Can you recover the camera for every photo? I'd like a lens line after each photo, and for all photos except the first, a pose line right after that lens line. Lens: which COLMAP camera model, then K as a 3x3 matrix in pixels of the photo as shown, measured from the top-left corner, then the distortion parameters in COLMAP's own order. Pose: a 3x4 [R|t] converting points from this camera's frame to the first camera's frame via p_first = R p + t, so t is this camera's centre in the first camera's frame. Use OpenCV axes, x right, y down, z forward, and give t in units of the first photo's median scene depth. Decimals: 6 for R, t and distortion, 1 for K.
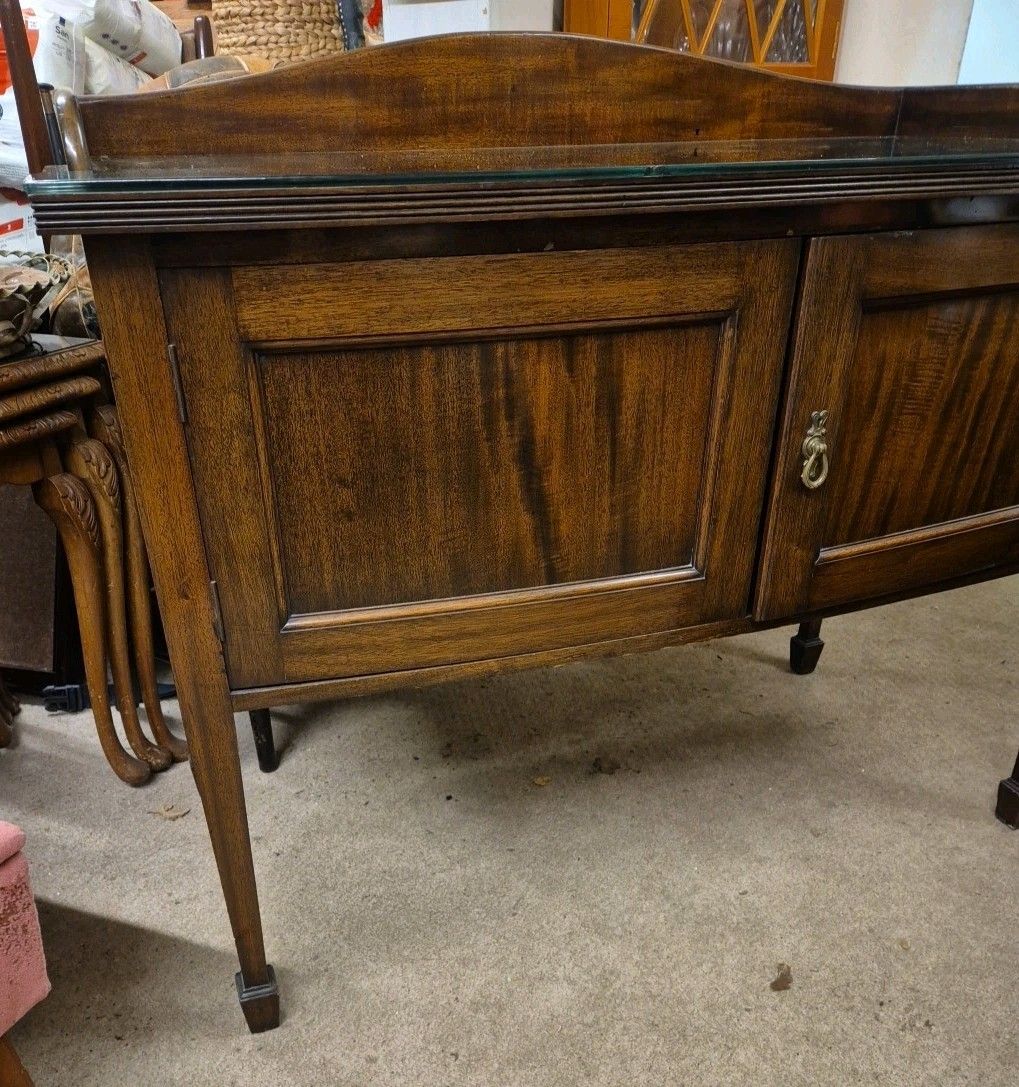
lens RADIAL K [[977.1, 0, 461.0], [0, 977.1, 712.2], [0, 0, 1]] dist [0.054214, -0.025996]
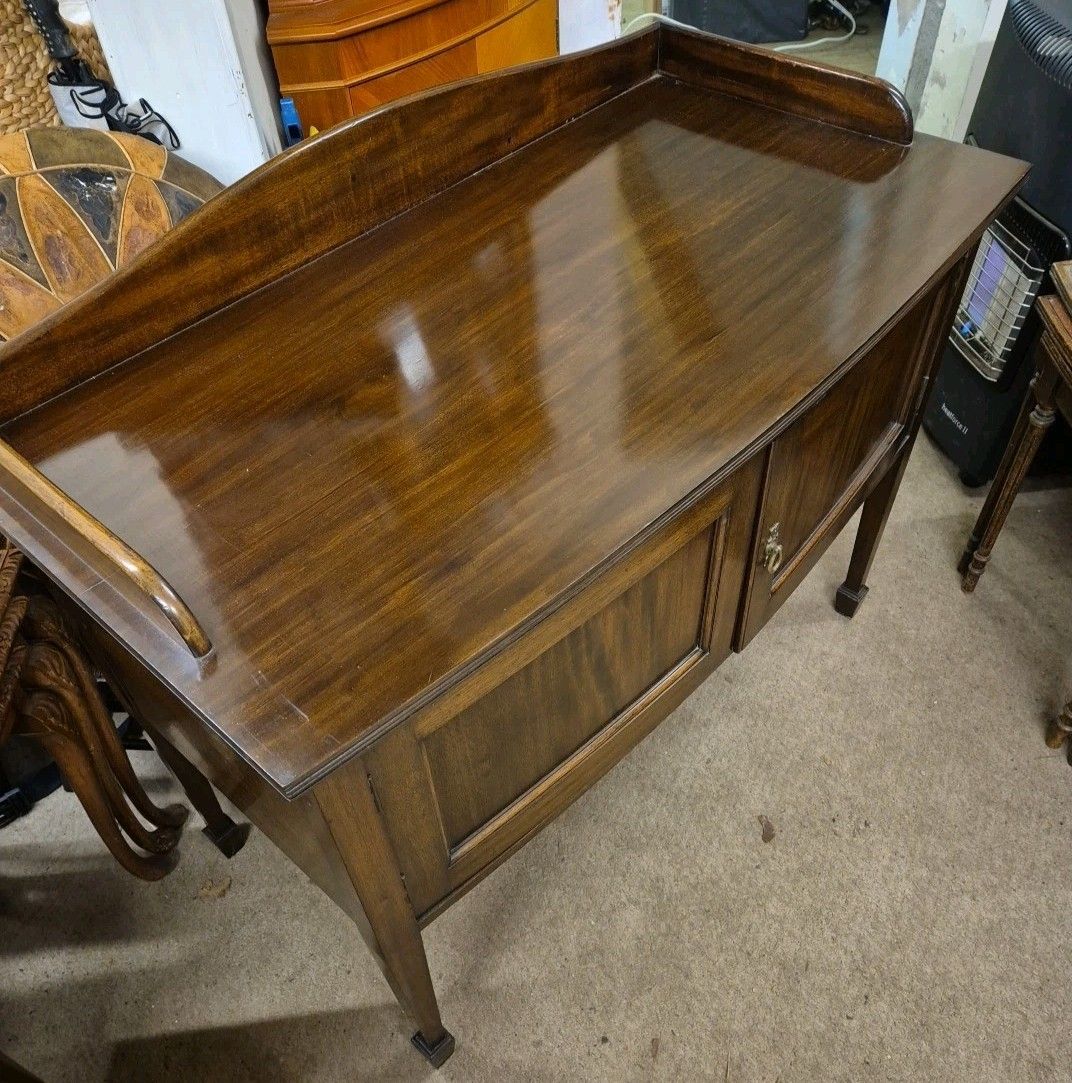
lens RADIAL K [[977.8, 0, 522.6], [0, 977.8, 617.3], [0, 0, 1]] dist [0.072050, -0.031085]
pose [[0.882295, -0.377476, 0.281190, -0.243983], [0.274481, 0.897907, 0.344127, -0.554866], [-0.382382, -0.226440, 0.895829, -0.019454]]
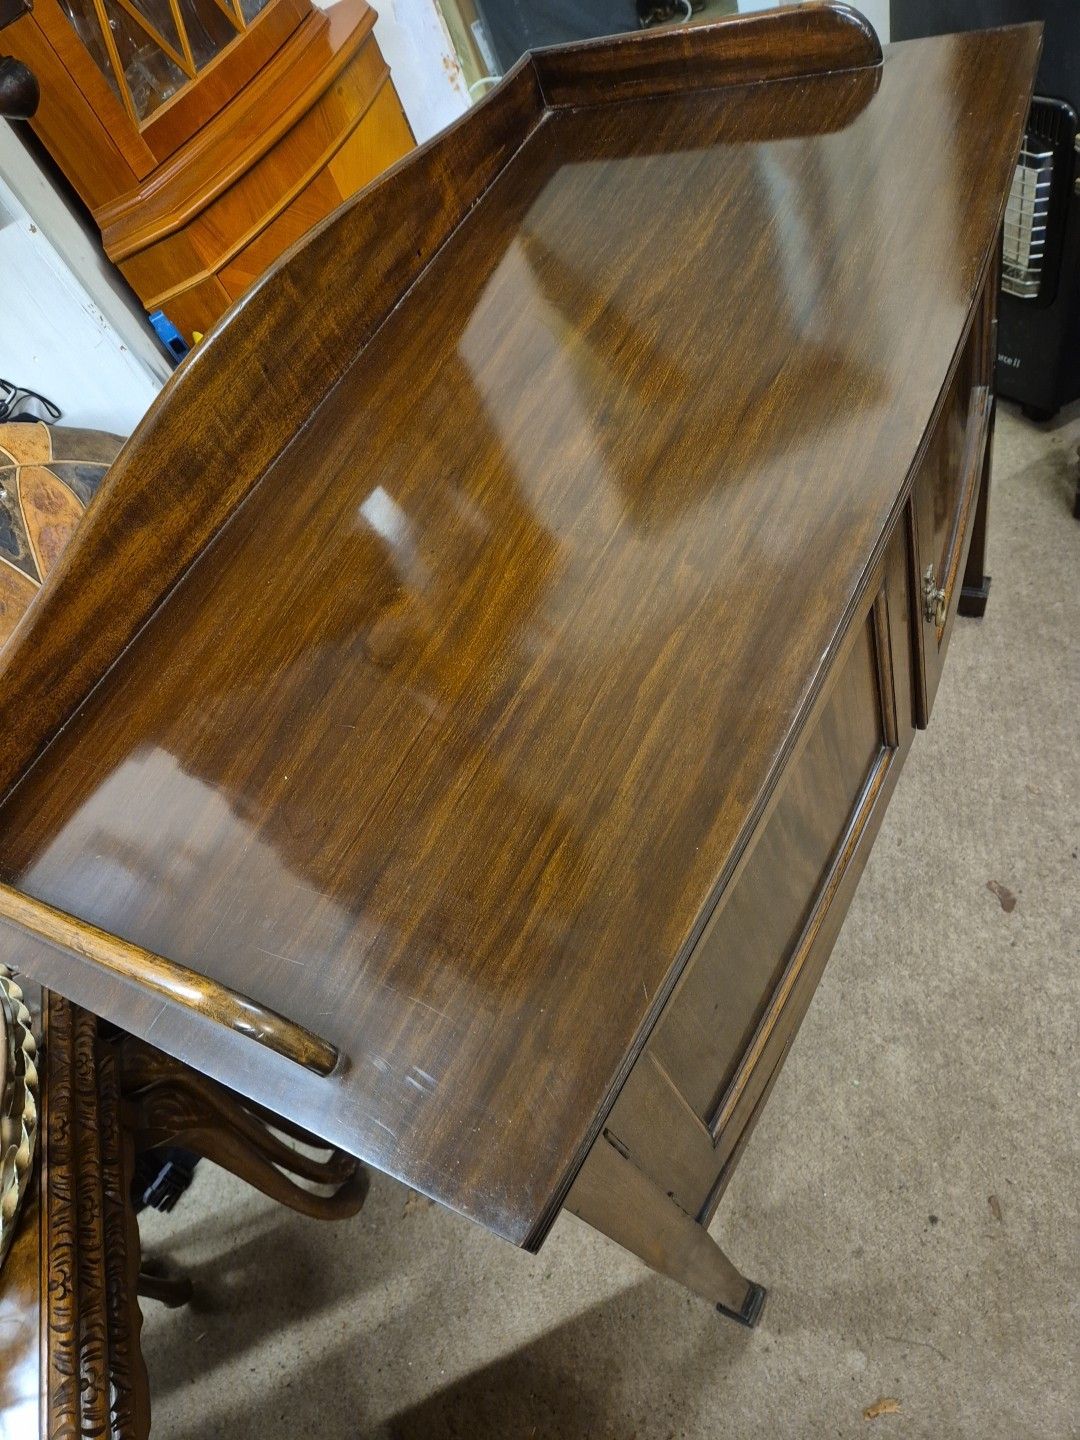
lens RADIAL K [[981.7, 0, 536.4], [0, 981.7, 723.1], [0, 0, 1]] dist [0.057214, -0.028678]
pose [[0.685062, -0.684297, 0.249855, -0.192988], [0.602171, 0.724950, 0.334420, -0.583839], [-0.409976, -0.078643, 0.908700, 0.199036]]
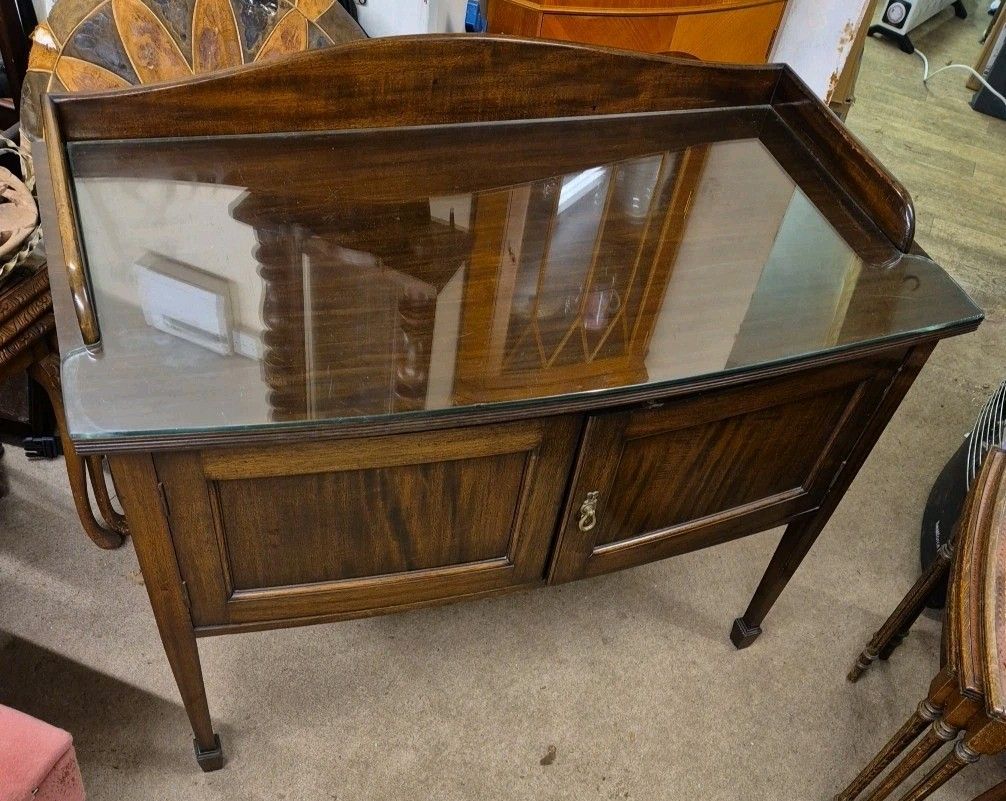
lens RADIAL K [[985.2, 0, 492.0], [0, 985.2, 622.1], [0, 0, 1]] dist [0.042540, 0.000000]
pose [[0.990757, 0.084181, 0.106372, 0.049745], [-0.119666, 0.911677, 0.393096, -0.539875], [-0.063886, -0.402192, 0.913324, -0.350607]]
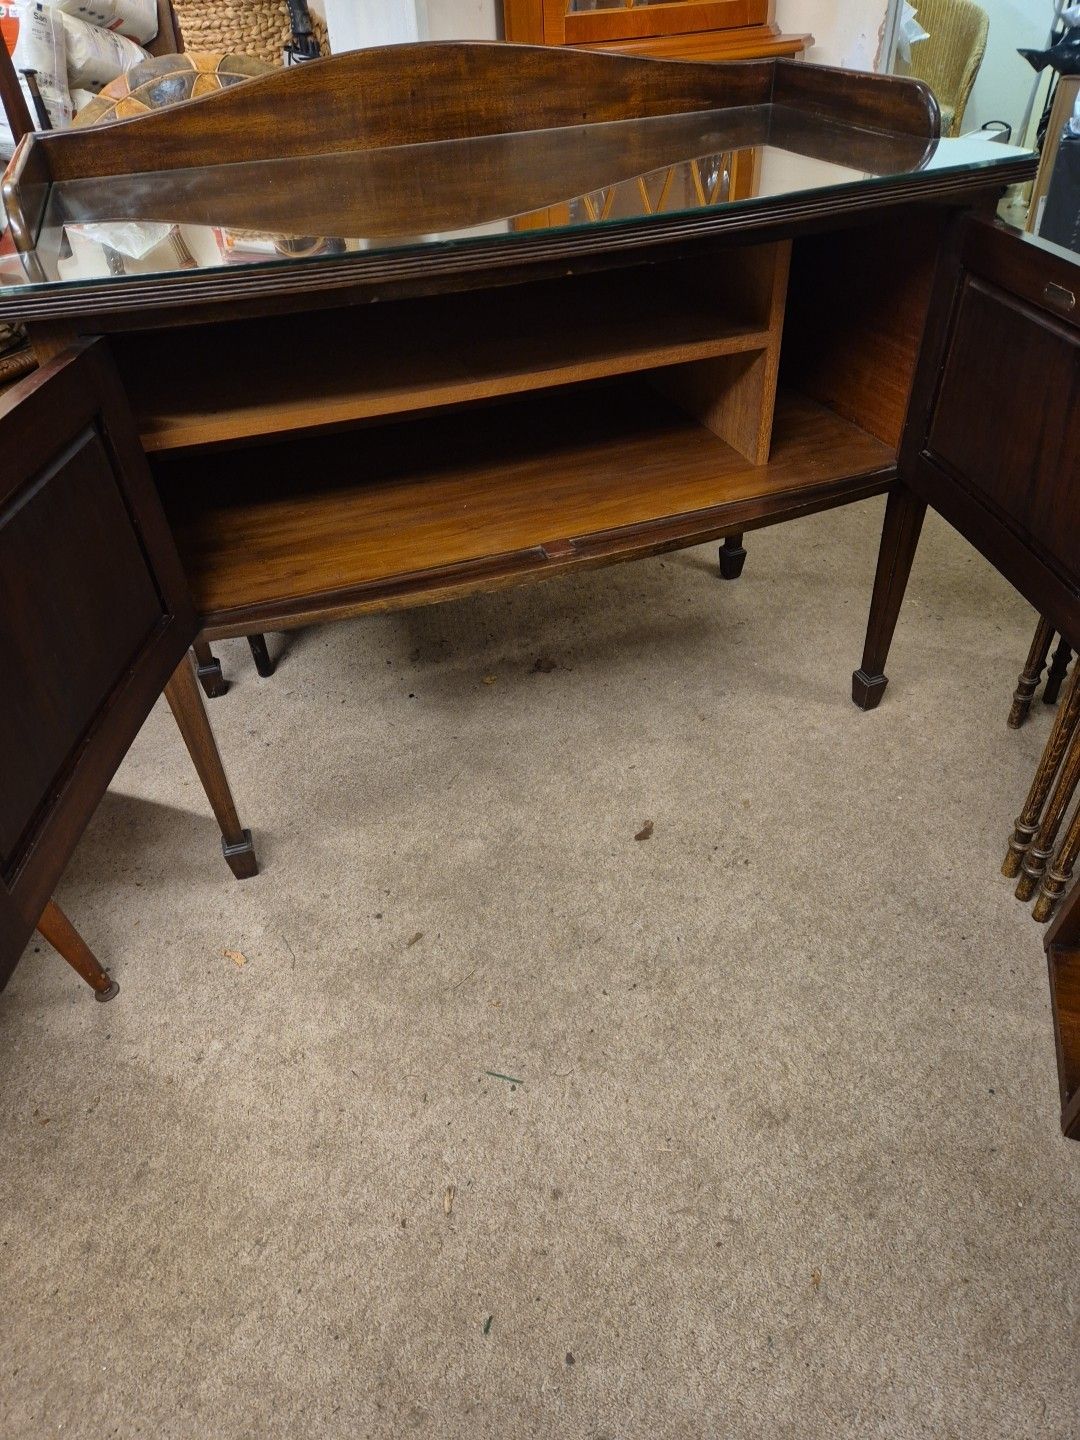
lens RADIAL K [[981.7, 0, 525.5], [0, 981.7, 720.5], [0, 0, 1]] dist [0.057214, -0.028678]
pose [[0.999271, -0.022391, -0.030907, 0.213686], [0.026264, 0.991005, 0.131221, -0.049231], [0.027691, -0.131938, 0.990871, -0.270757]]
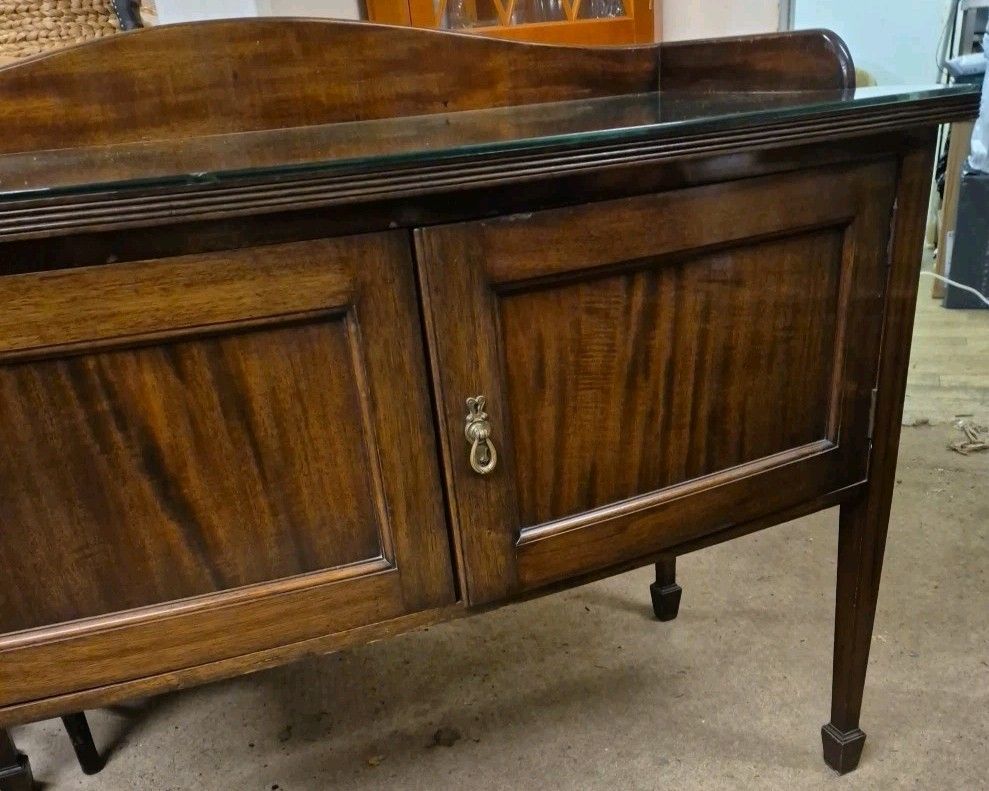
lens RADIAL K [[968.6, 0, 523.4], [0, 968.6, 606.2], [0, 0, 1]] dist [0.042540, 0.000000]
pose [[0.996828, -0.078482, 0.013223, 0.296338], [0.078891, 0.996304, -0.033983, -0.048205], [-0.010507, 0.034918, 0.999335, 0.039913]]
